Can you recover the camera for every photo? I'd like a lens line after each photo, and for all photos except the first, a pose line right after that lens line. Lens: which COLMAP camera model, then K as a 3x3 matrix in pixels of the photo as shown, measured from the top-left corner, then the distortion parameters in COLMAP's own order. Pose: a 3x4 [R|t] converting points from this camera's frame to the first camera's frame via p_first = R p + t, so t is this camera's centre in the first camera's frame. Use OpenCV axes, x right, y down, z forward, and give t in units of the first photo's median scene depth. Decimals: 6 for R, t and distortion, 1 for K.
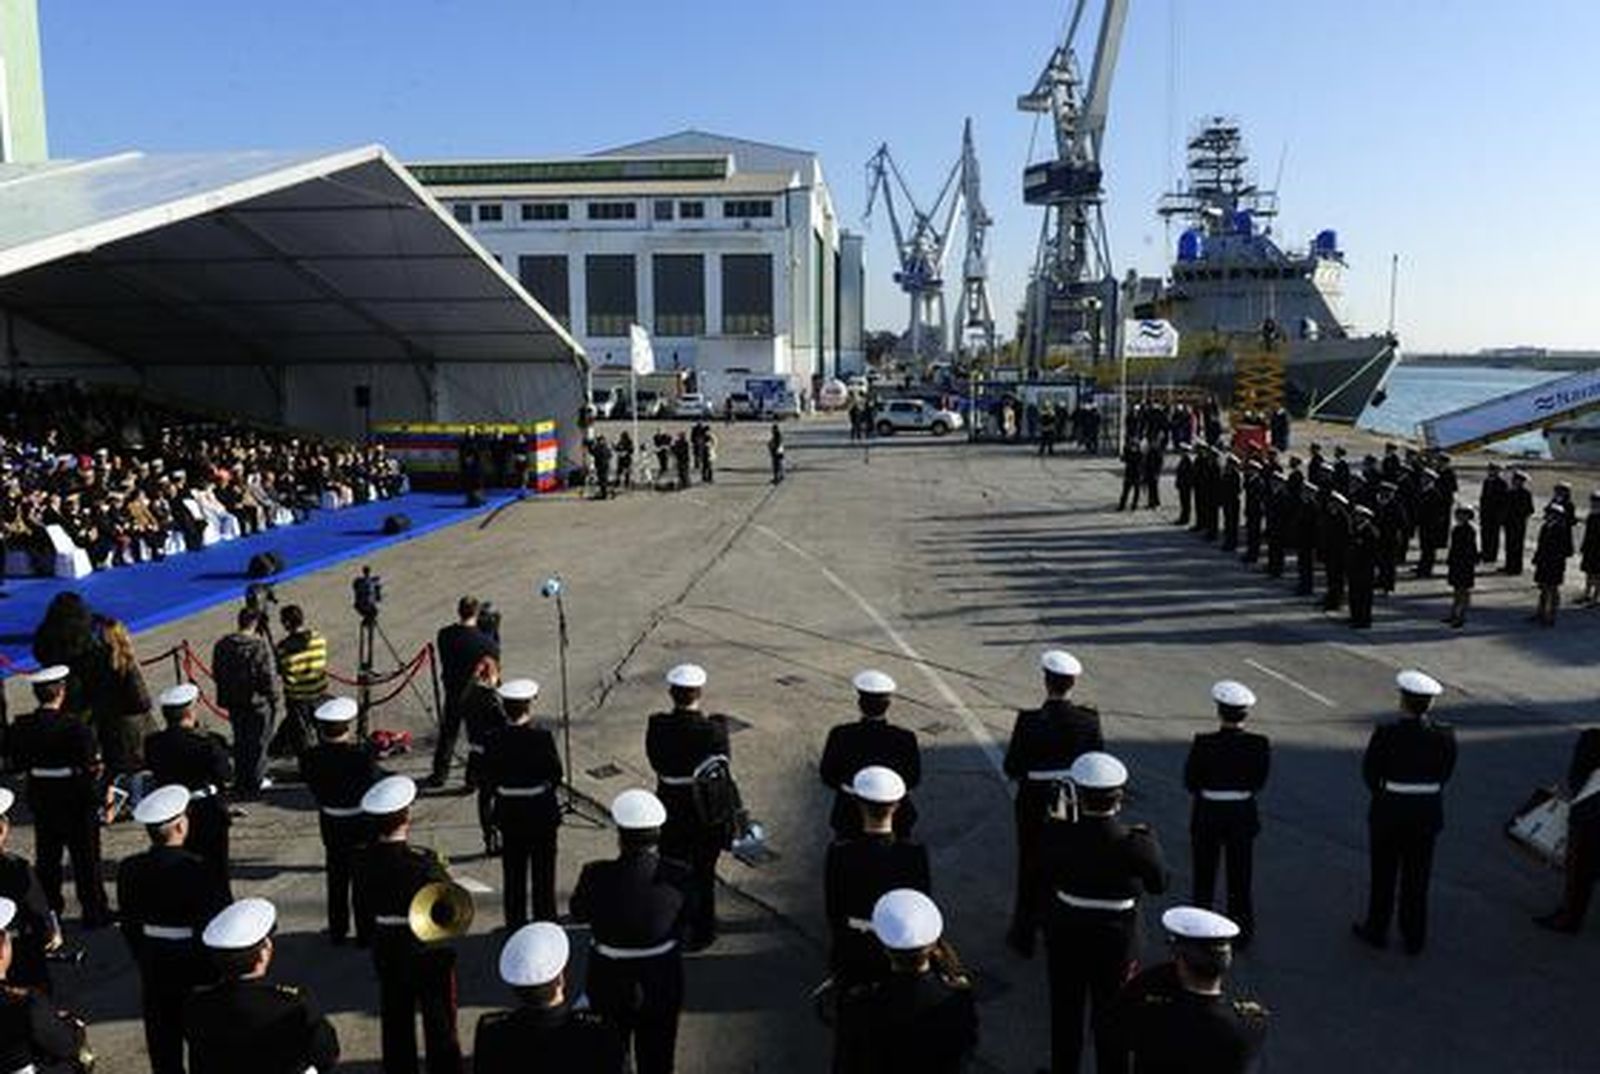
lens RADIAL K [[1091.1, 0, 798.9], [0, 1091.1, 507.5], [0, 0, 1]] dist [-0.022953, -0.002191]
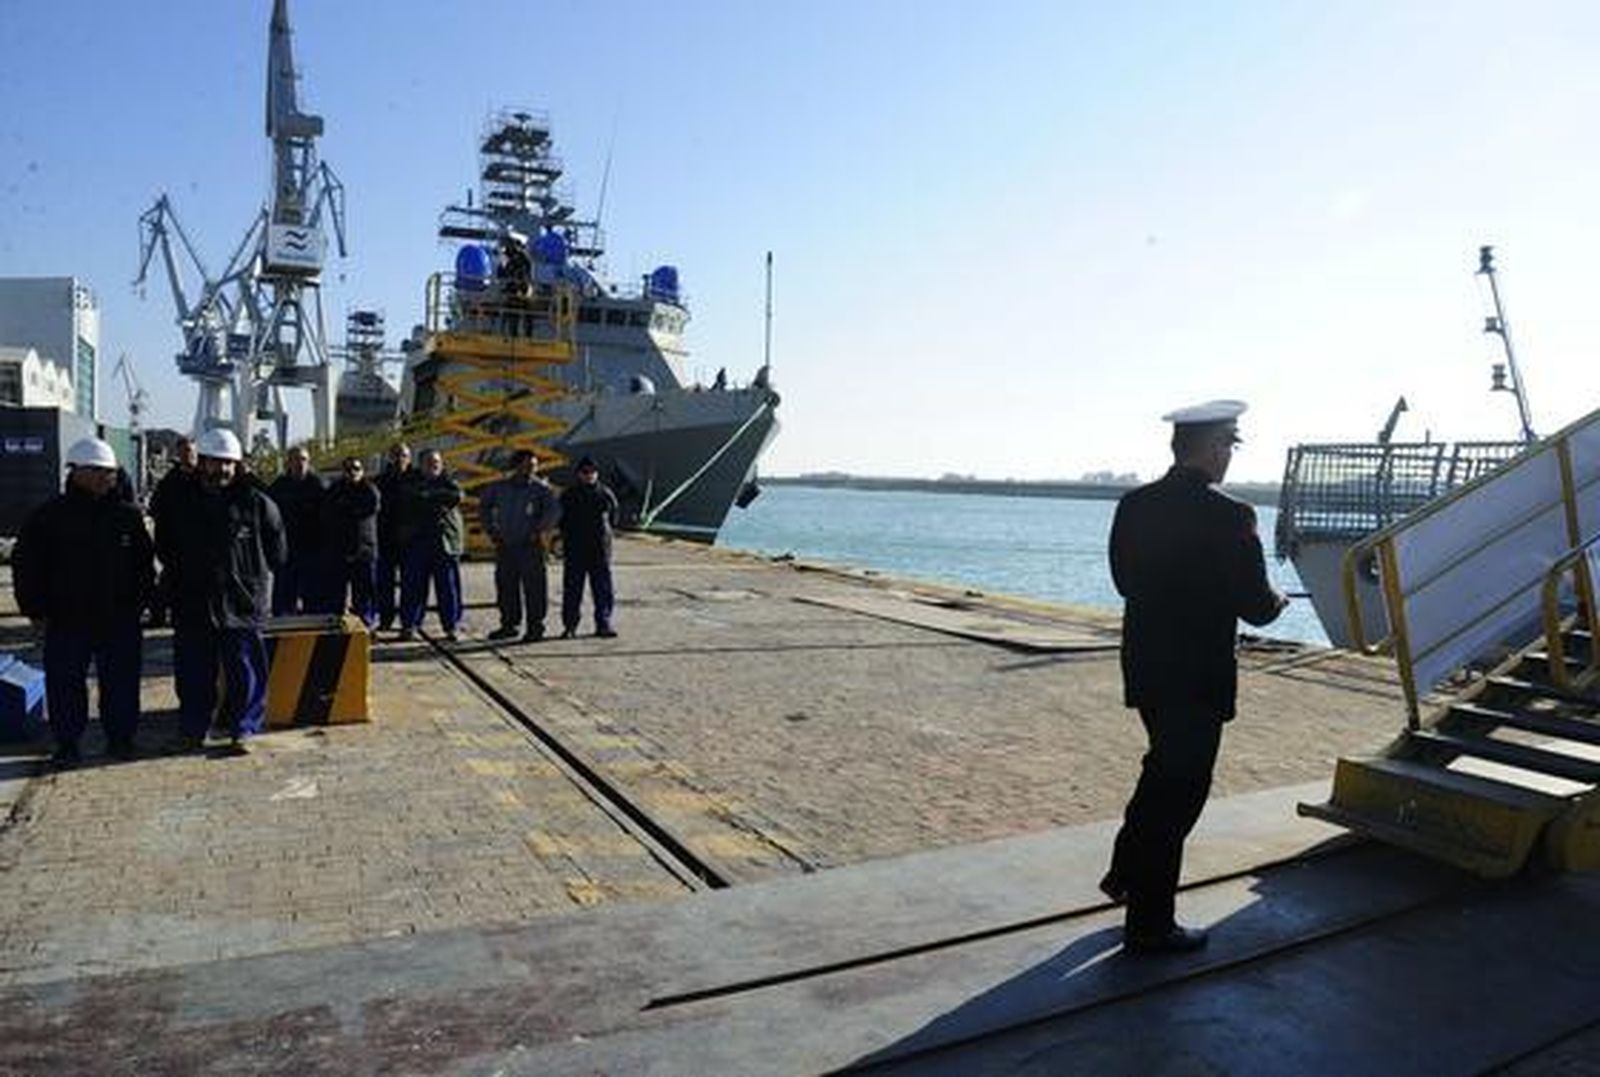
lens RADIAL K [[1093.1, 0, 800.7], [0, 1093.1, 508.6], [0, 0, 1]] dist [-0.001869, -0.037048]
pose [[0.845663, 0.009665, 0.533630, 0.162225], [0.047231, 0.994558, -0.092862, -0.025374], [-0.531623, 0.103734, 0.840604, 0.327795]]
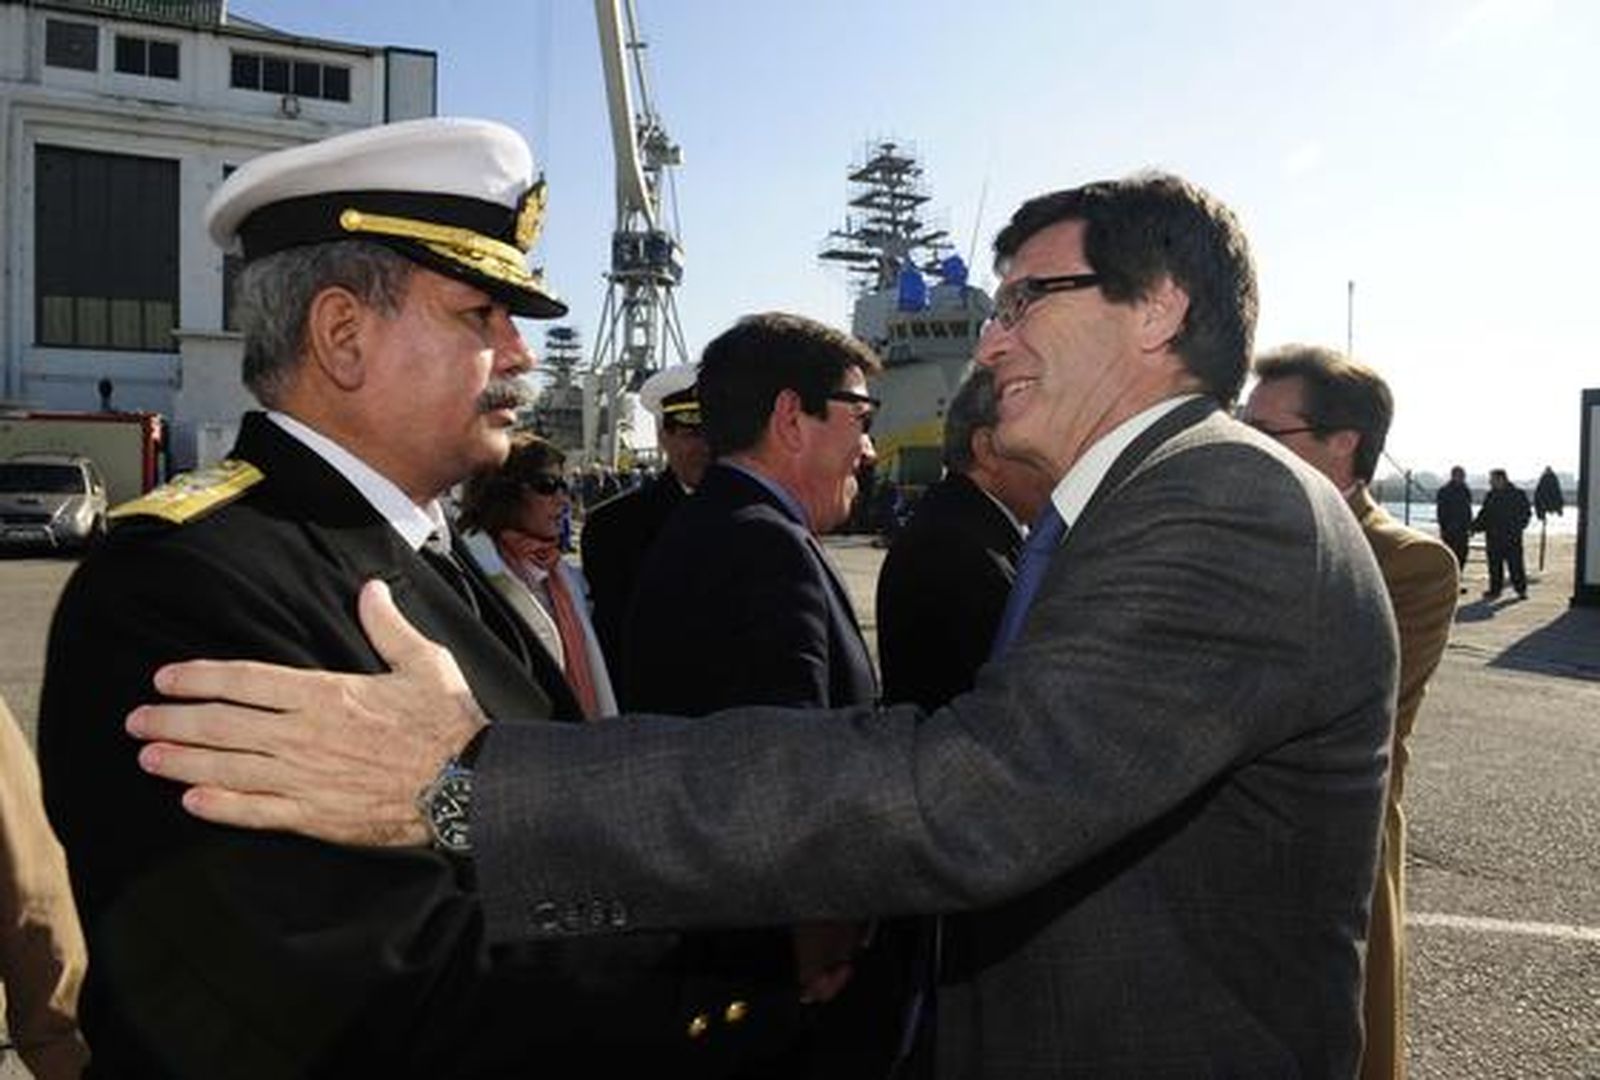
lens RADIAL K [[1093.1, 0, 800.7], [0, 1093.1, 510.1], [0, 0, 1]] dist [-0.001869, -0.037048]
pose [[0.849783, -0.010452, 0.527030, -0.080453], [0.069947, 0.993198, -0.093084, -0.031536], [-0.522472, 0.115965, 0.844734, 0.406509]]
